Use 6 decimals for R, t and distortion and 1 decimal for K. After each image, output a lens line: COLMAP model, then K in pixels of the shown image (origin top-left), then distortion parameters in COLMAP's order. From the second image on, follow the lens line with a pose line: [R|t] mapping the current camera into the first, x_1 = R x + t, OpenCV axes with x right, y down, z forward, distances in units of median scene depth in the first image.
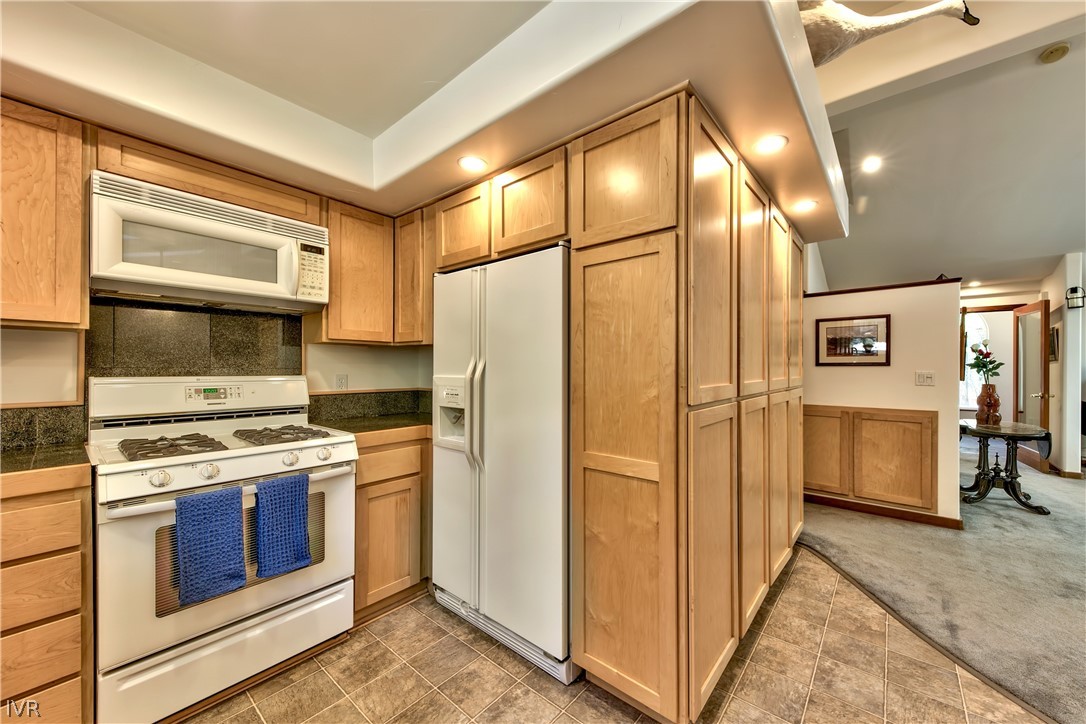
lens RADIAL K [[402.7, 0, 569.6], [0, 402.7, 368.8], [0, 0, 1]] dist [0.019327, -0.005766]
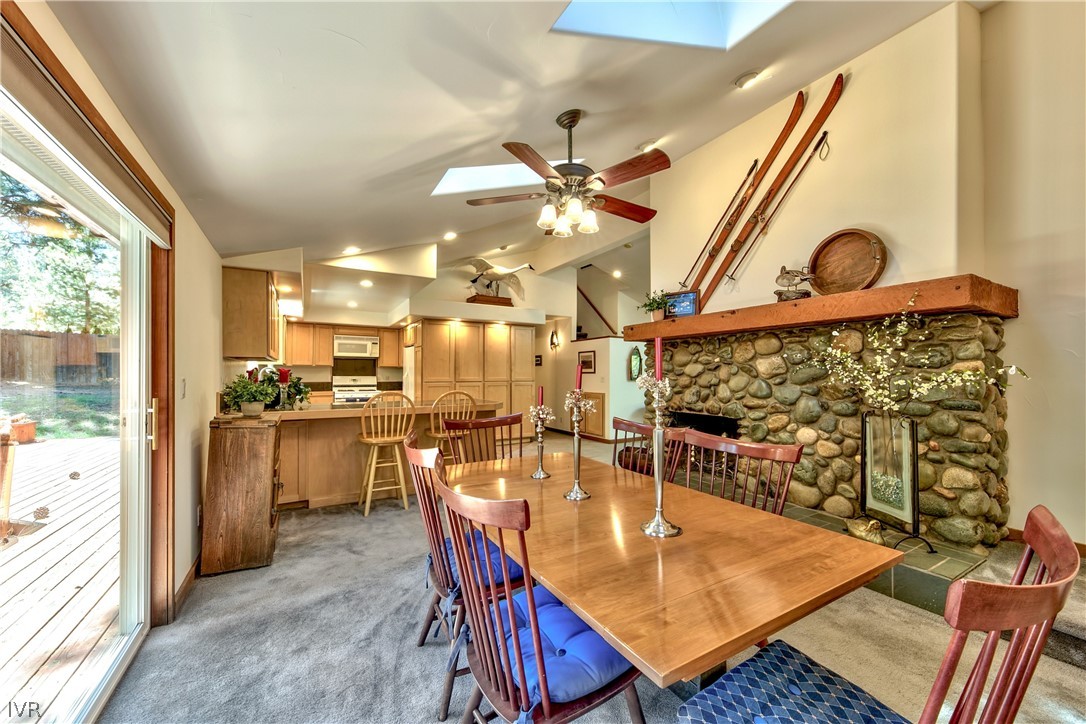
lens RADIAL K [[415.0, 0, 545.3], [0, 415.0, 372.2], [0, 0, 1]] dist [0.000063, -0.000009]
pose [[0.933849, -0.001613, -0.357665, 2.413521], [-0.001238, 0.999969, -0.007742, 0.007931], [0.357667, 0.007672, 0.933818, -2.218005]]
